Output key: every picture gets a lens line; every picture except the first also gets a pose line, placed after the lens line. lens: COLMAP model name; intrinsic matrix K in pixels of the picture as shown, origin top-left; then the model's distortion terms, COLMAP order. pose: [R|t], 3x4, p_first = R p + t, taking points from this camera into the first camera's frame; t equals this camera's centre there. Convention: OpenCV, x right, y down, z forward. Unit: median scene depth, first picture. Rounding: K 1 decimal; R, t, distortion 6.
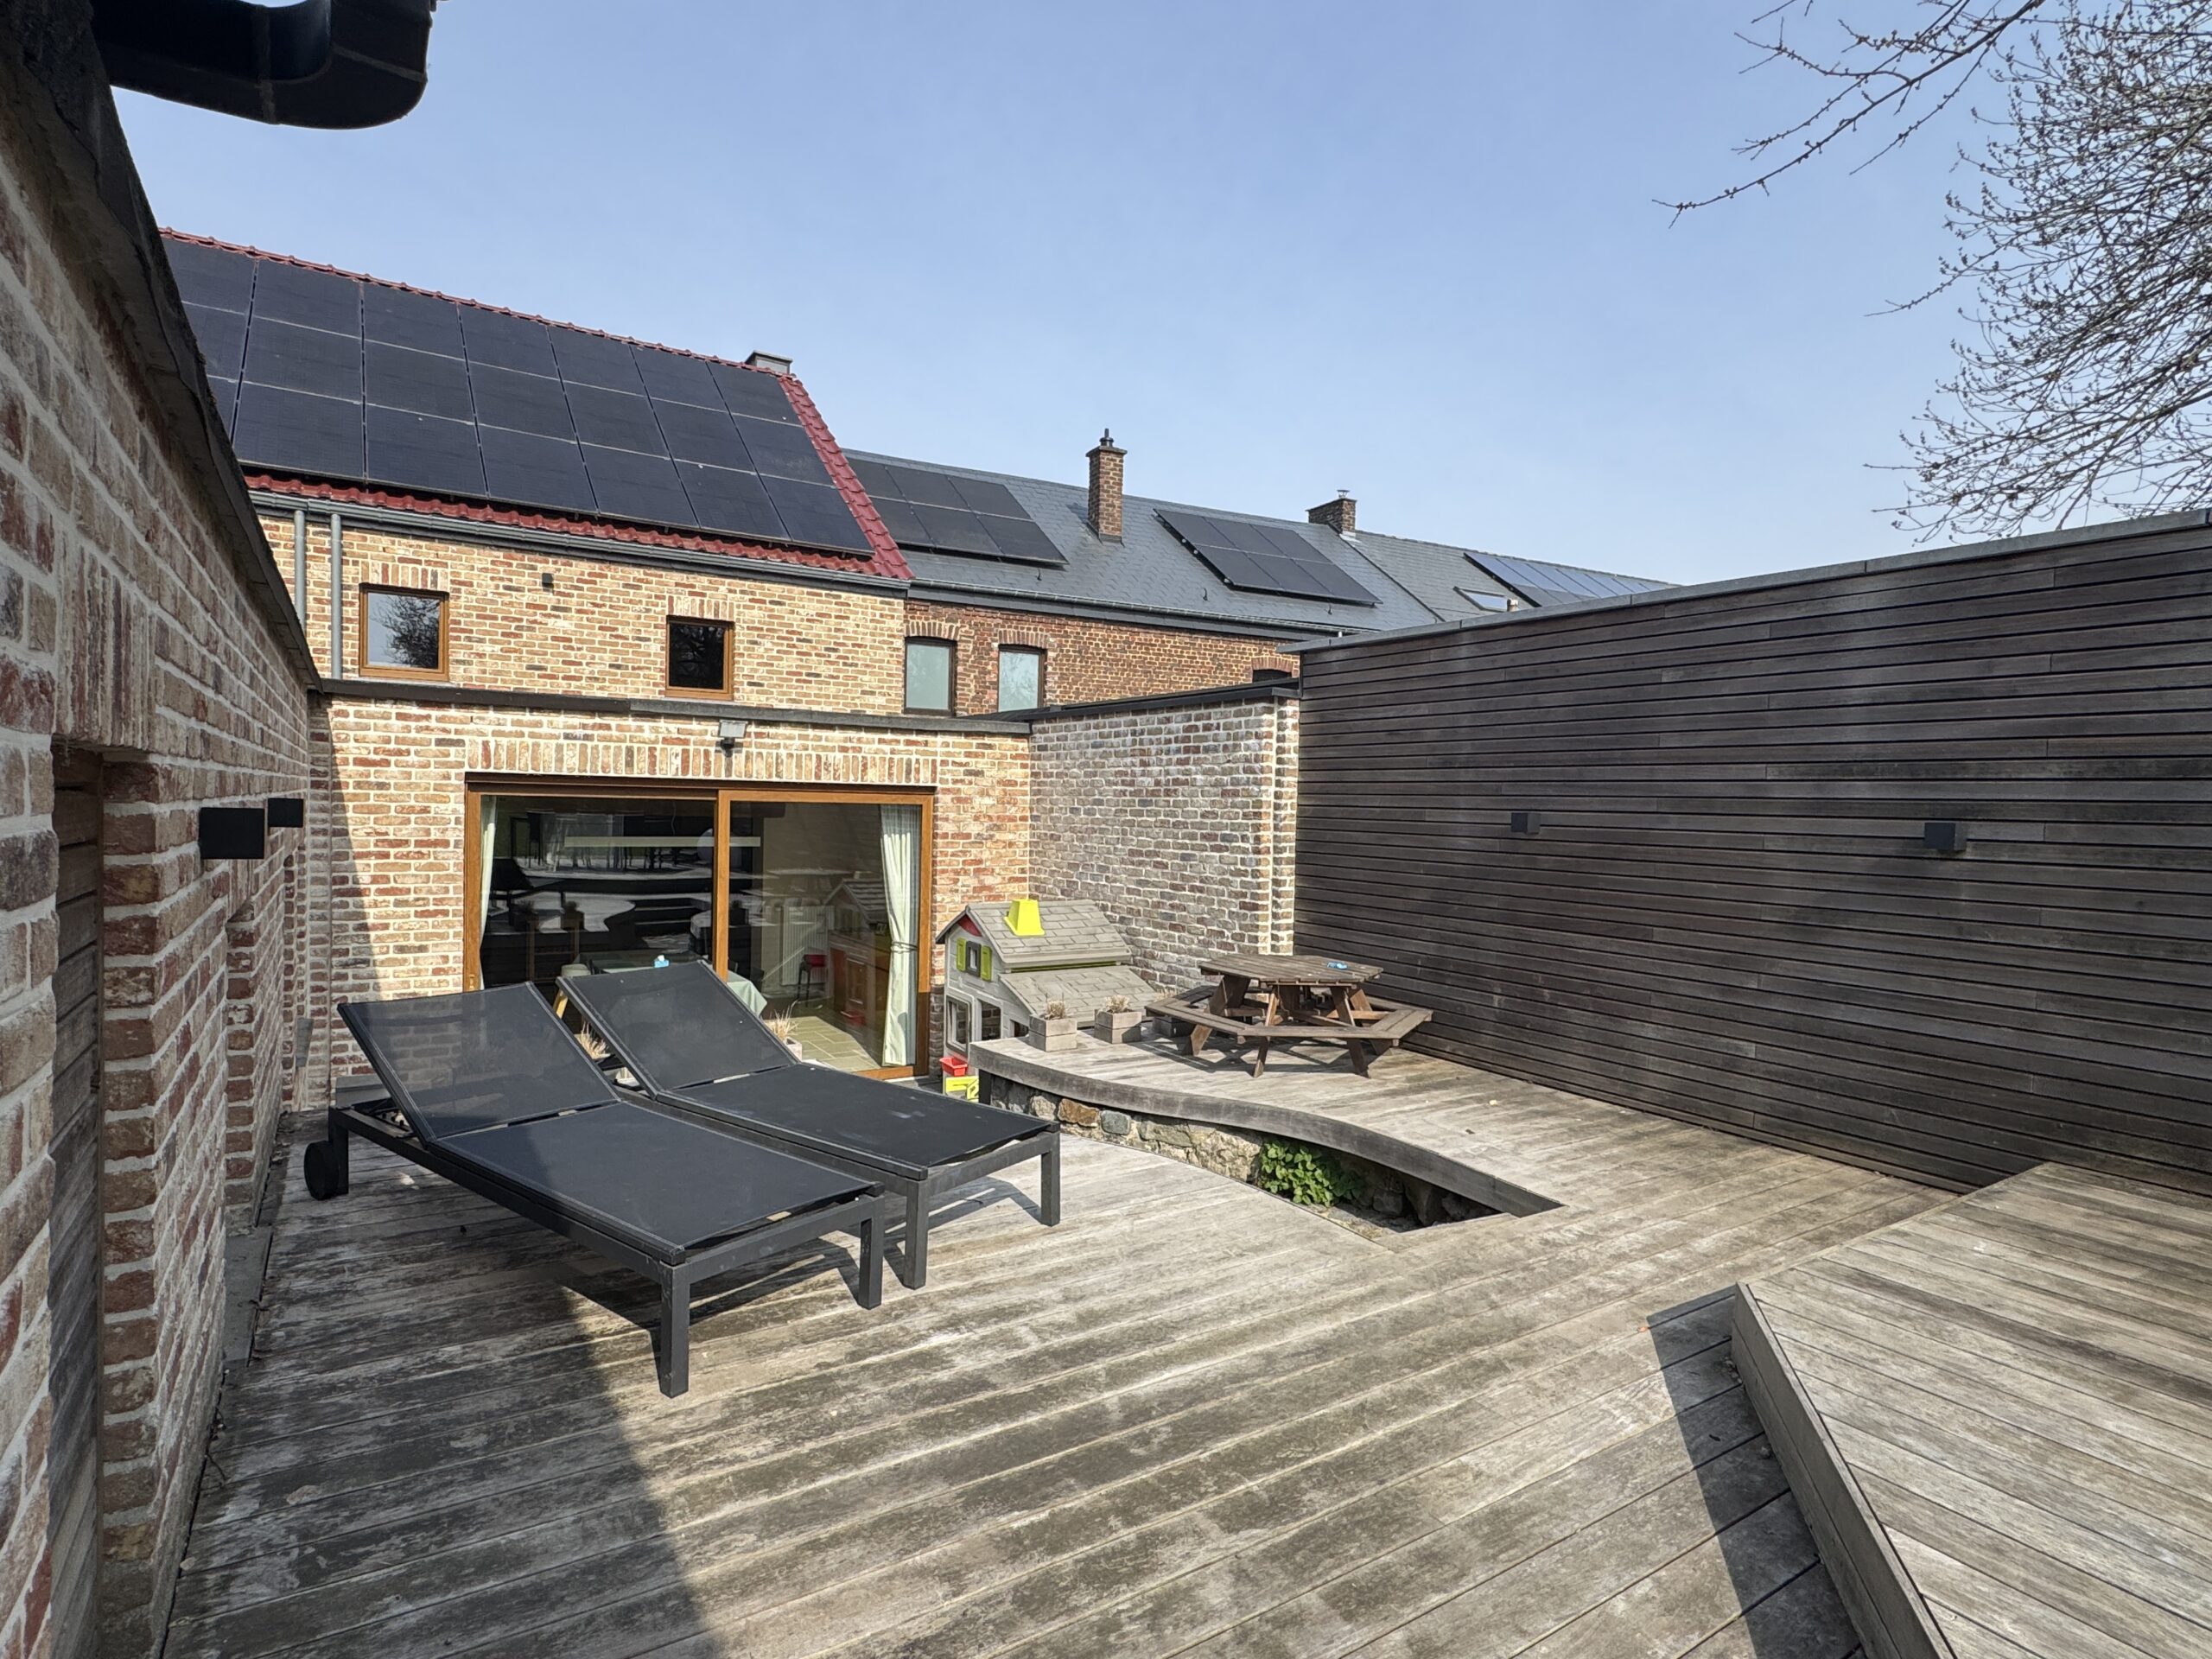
lens RADIAL K [[1140.5, 0, 1104.3], [0, 1140.5, 829.5], [0, 0, 1]] dist [-0.000752, 0.000504]
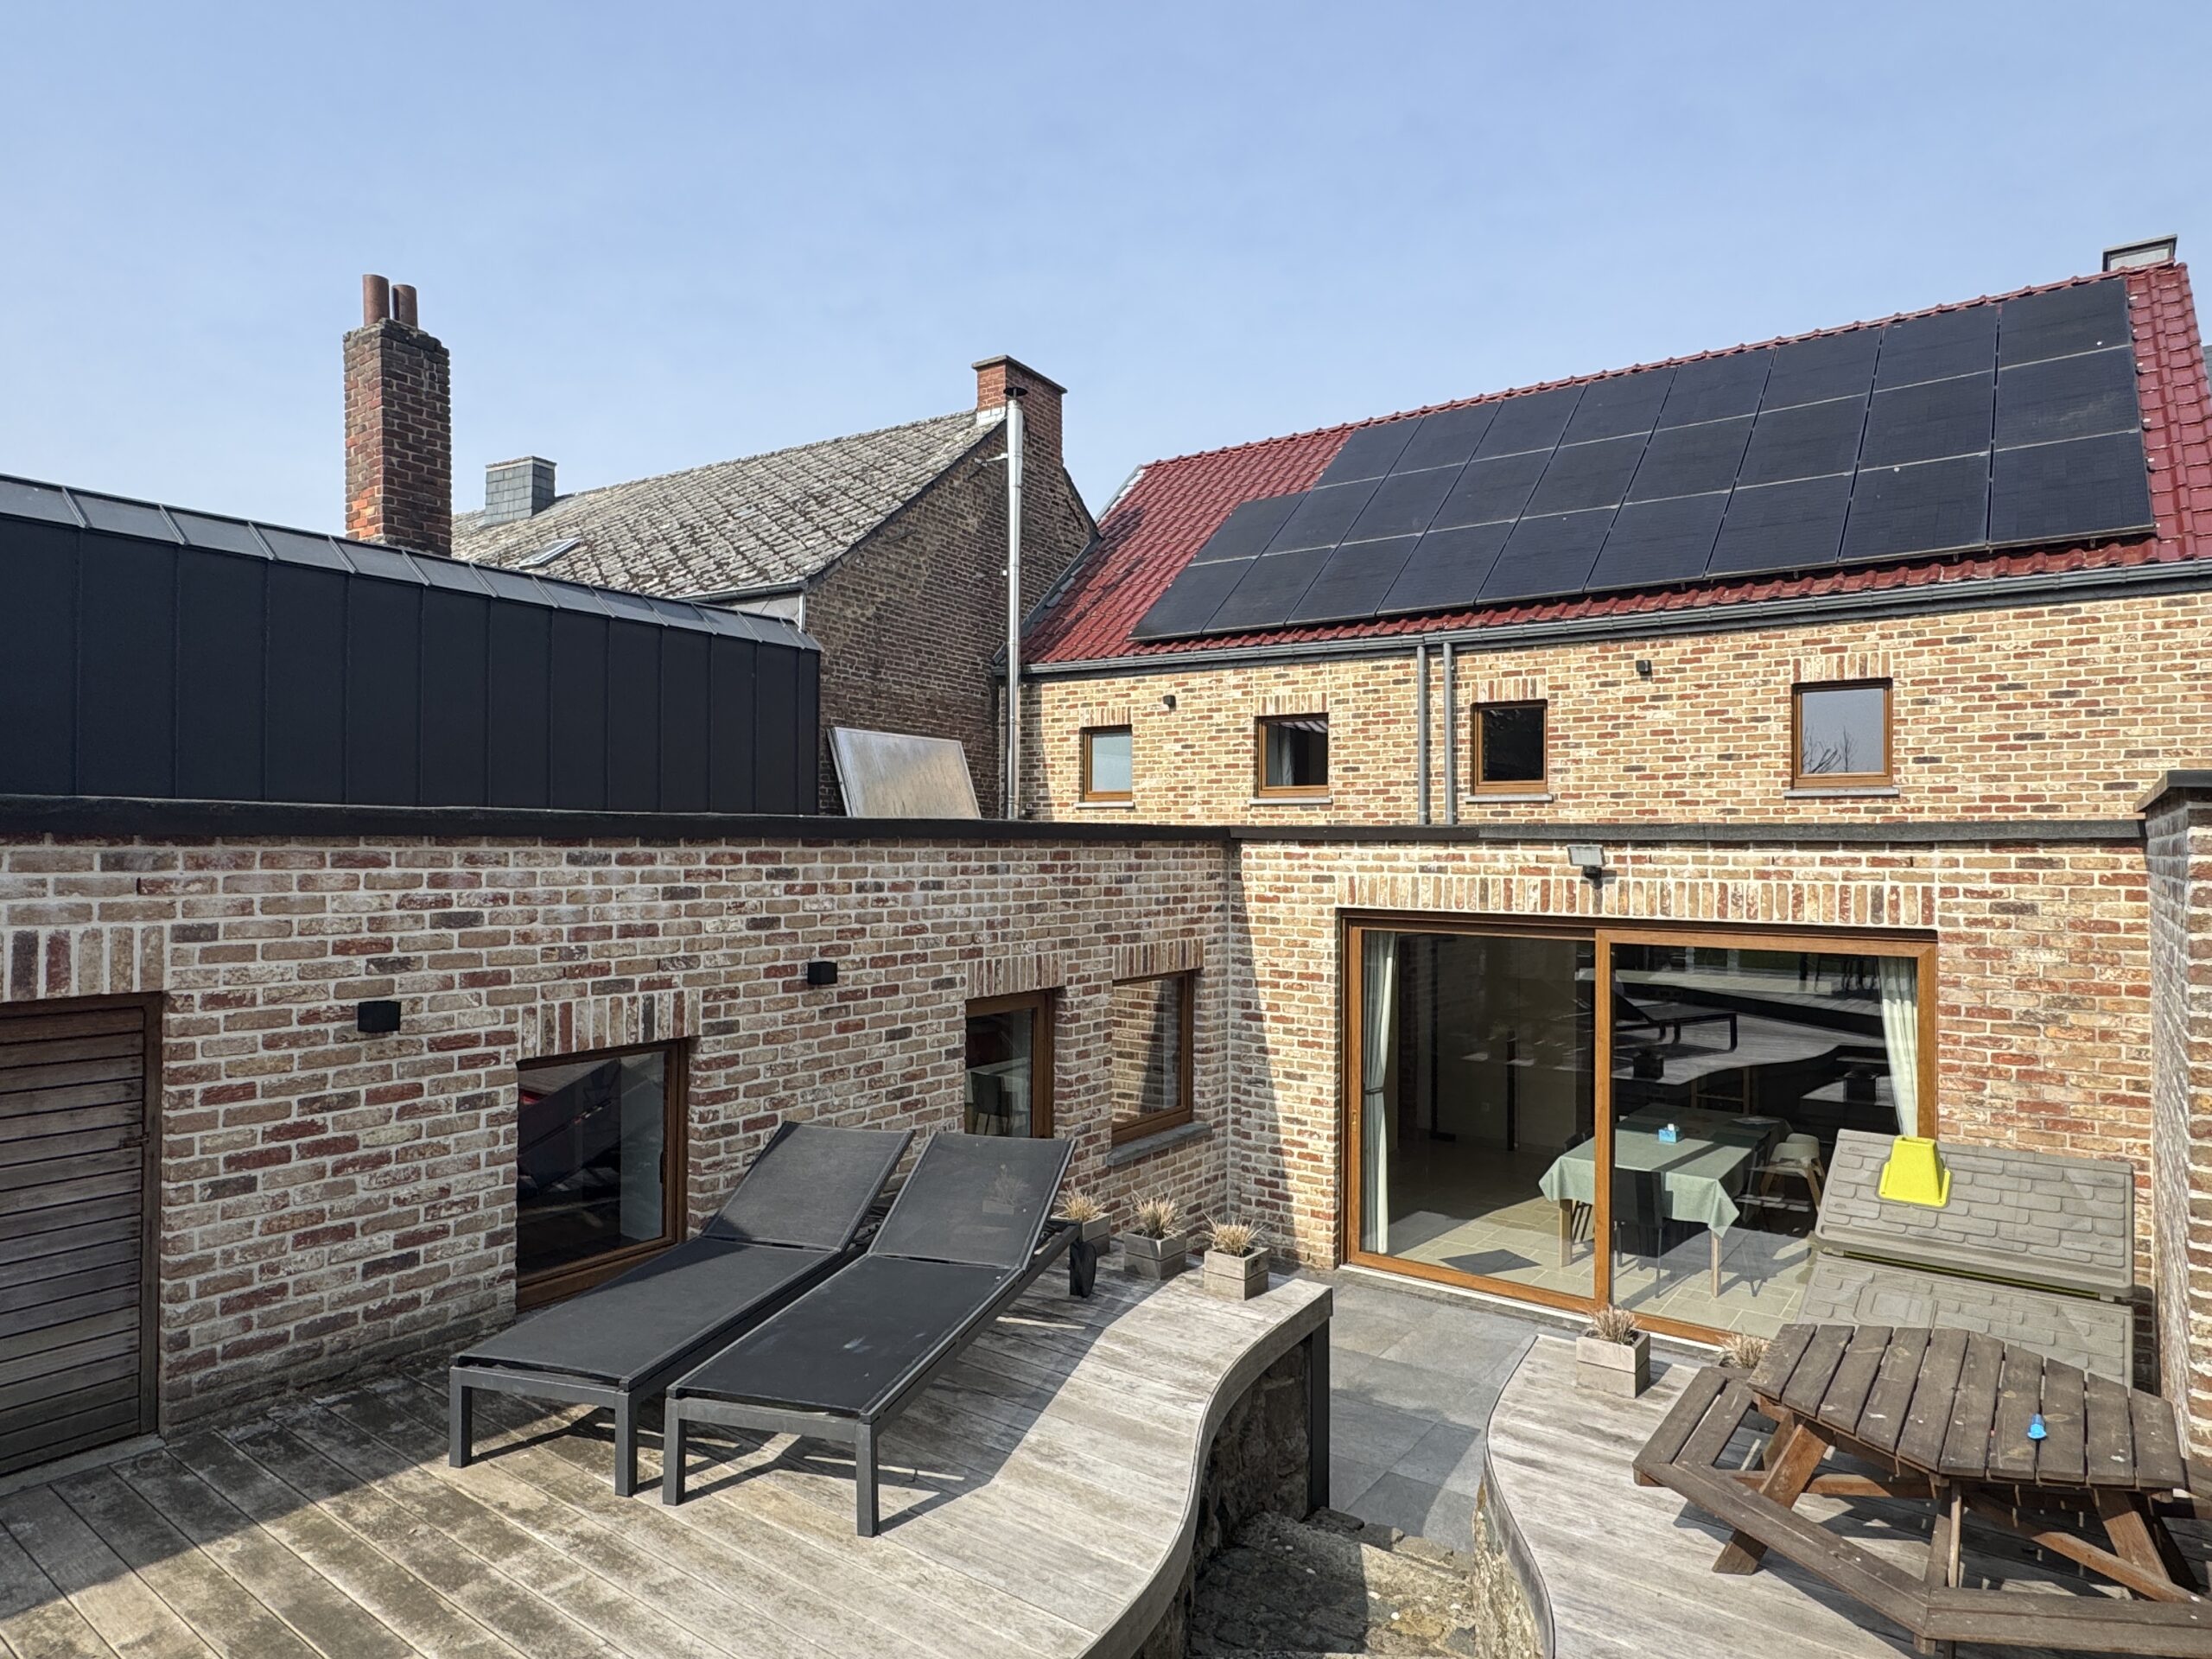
lens RADIAL K [[1309.9, 0, 1100.3], [0, 1309.9, 833.8], [0, 0, 1]] dist [-0.002767, 0.000259]
pose [[0.345384, -0.029149, -0.938009, 0.379836], [-0.019765, 0.999070, -0.038324, -0.055499], [0.938253, 0.031777, 0.344487, 0.330729]]
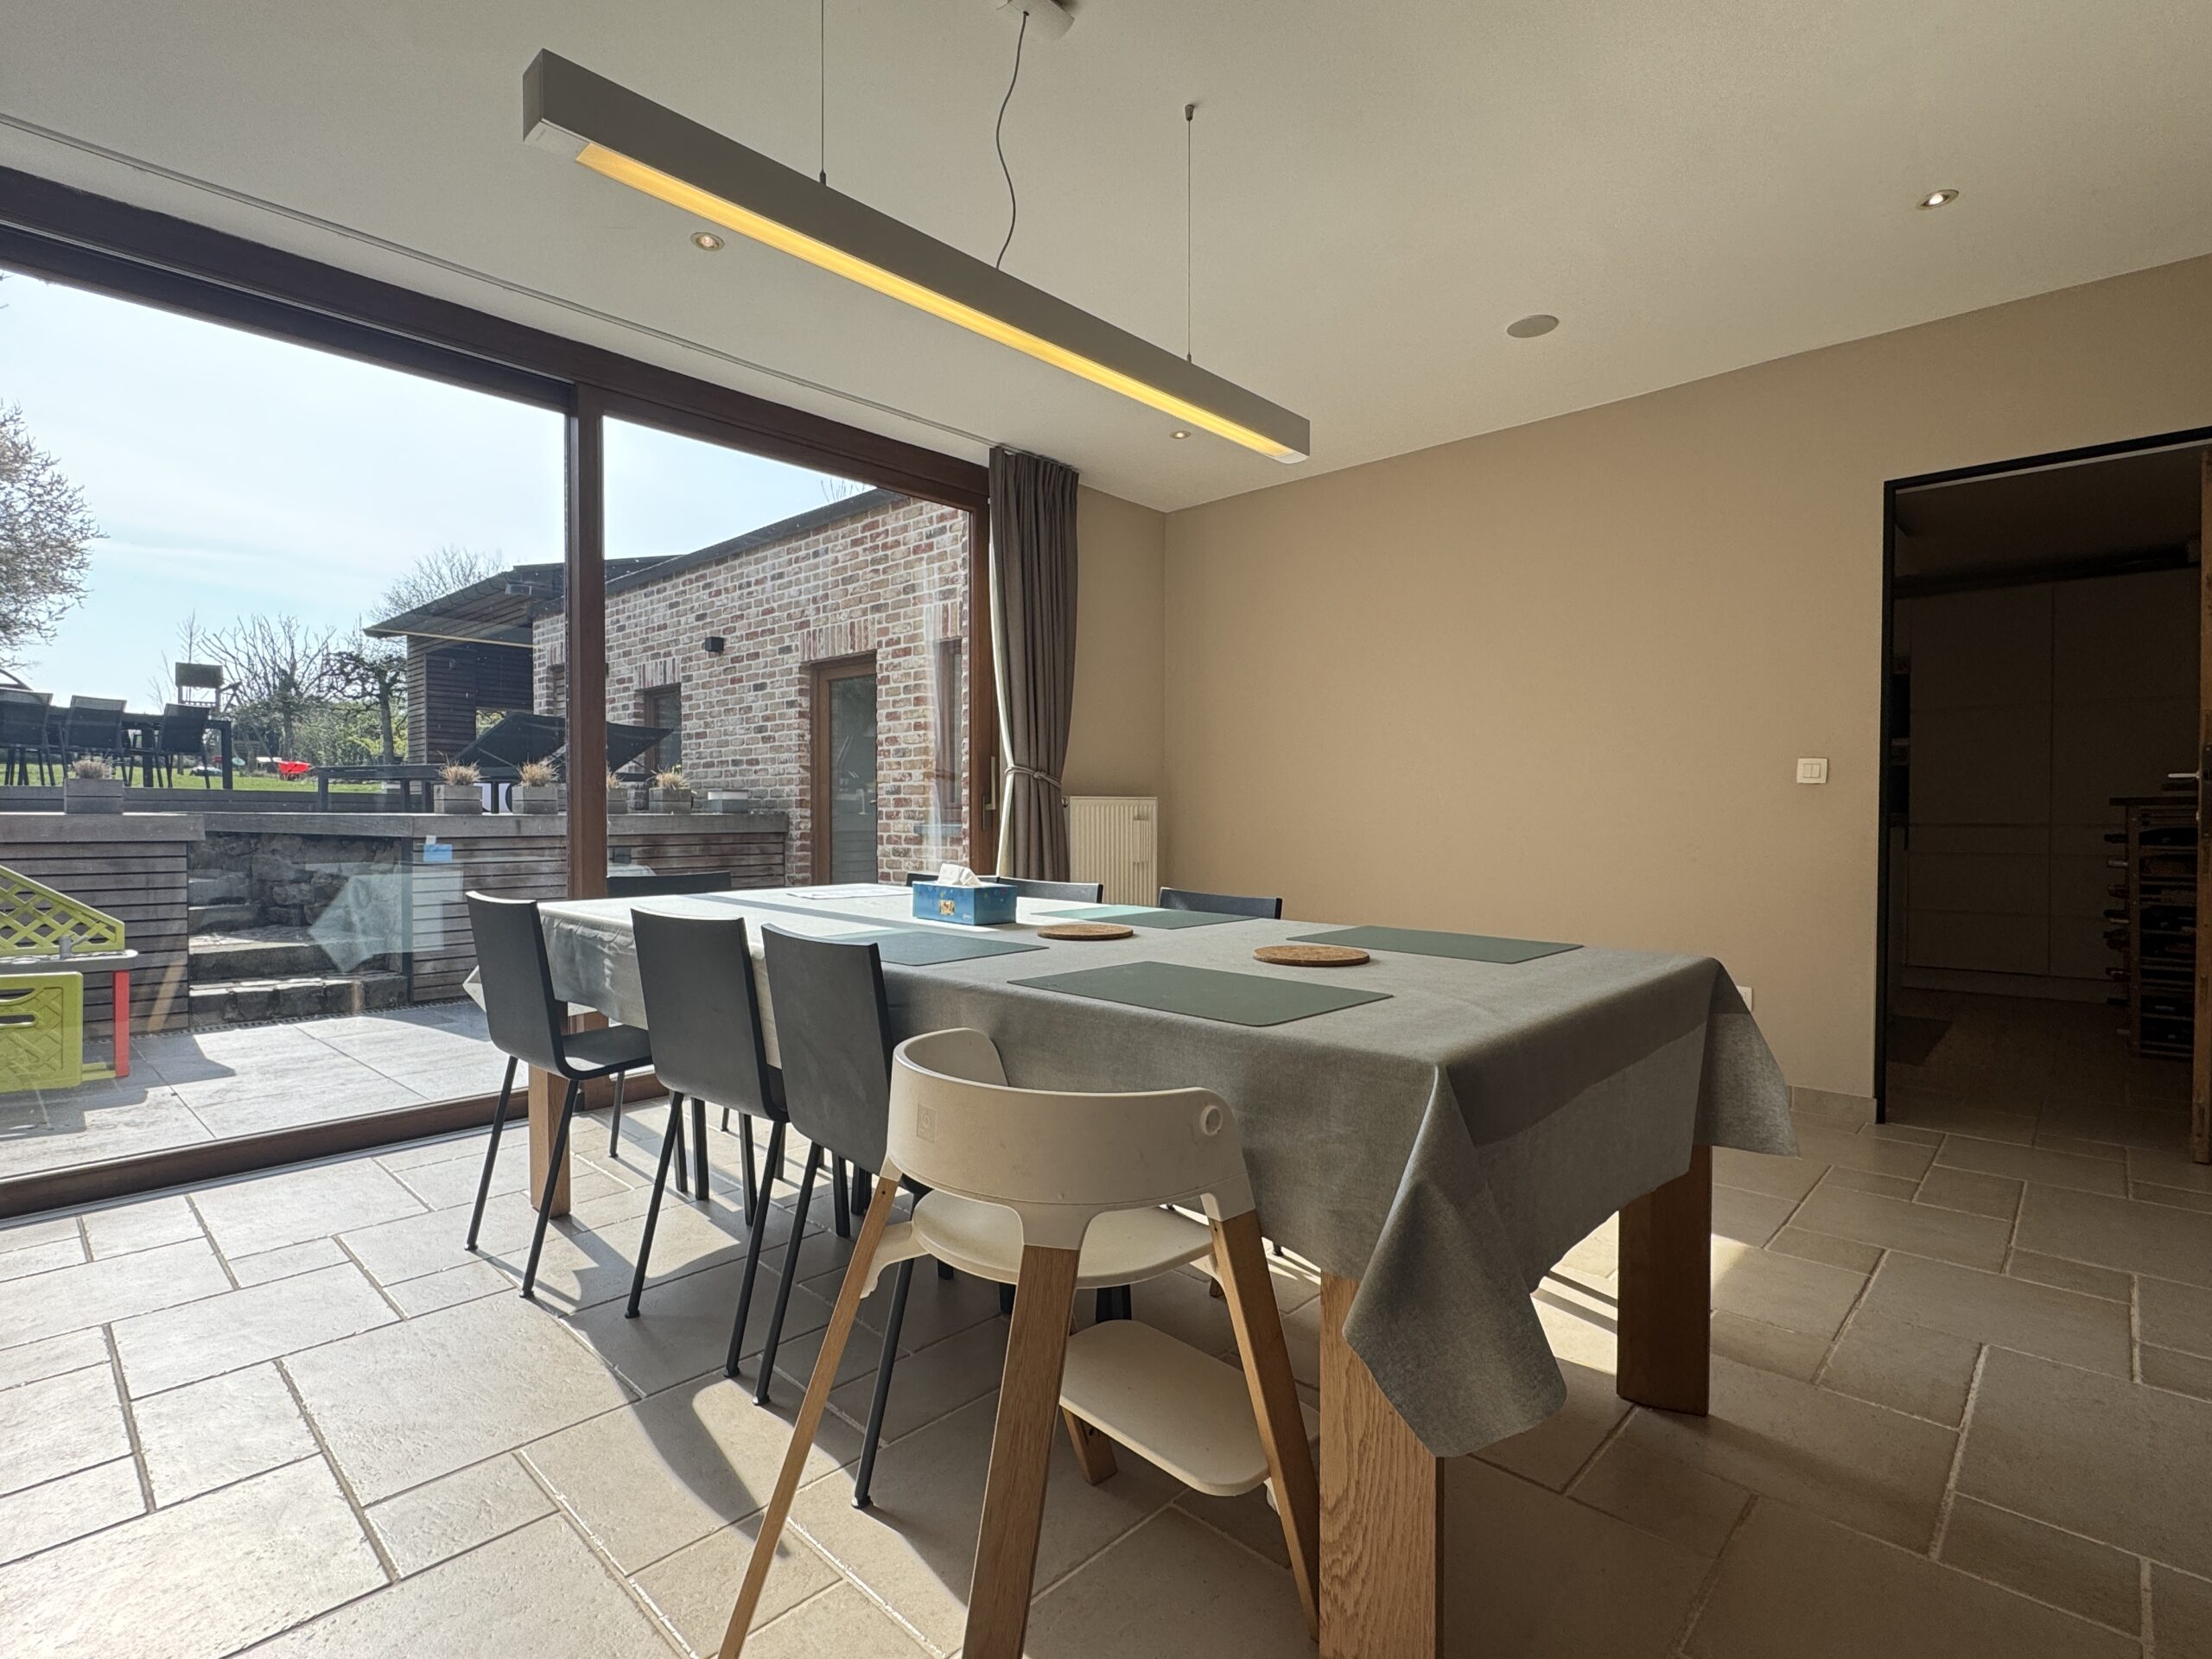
lens RADIAL K [[1104.5, 0, 1120.5], [0, 1104.5, 833.1], [0, 0, 1]] dist [-0.001253, -0.001041]
pose [[-0.973060, -0.014718, -0.230082, -0.475664], [-0.024188, 0.998970, 0.038393, 0.114689], [0.229280, 0.042924, -0.972414, 1.456895]]
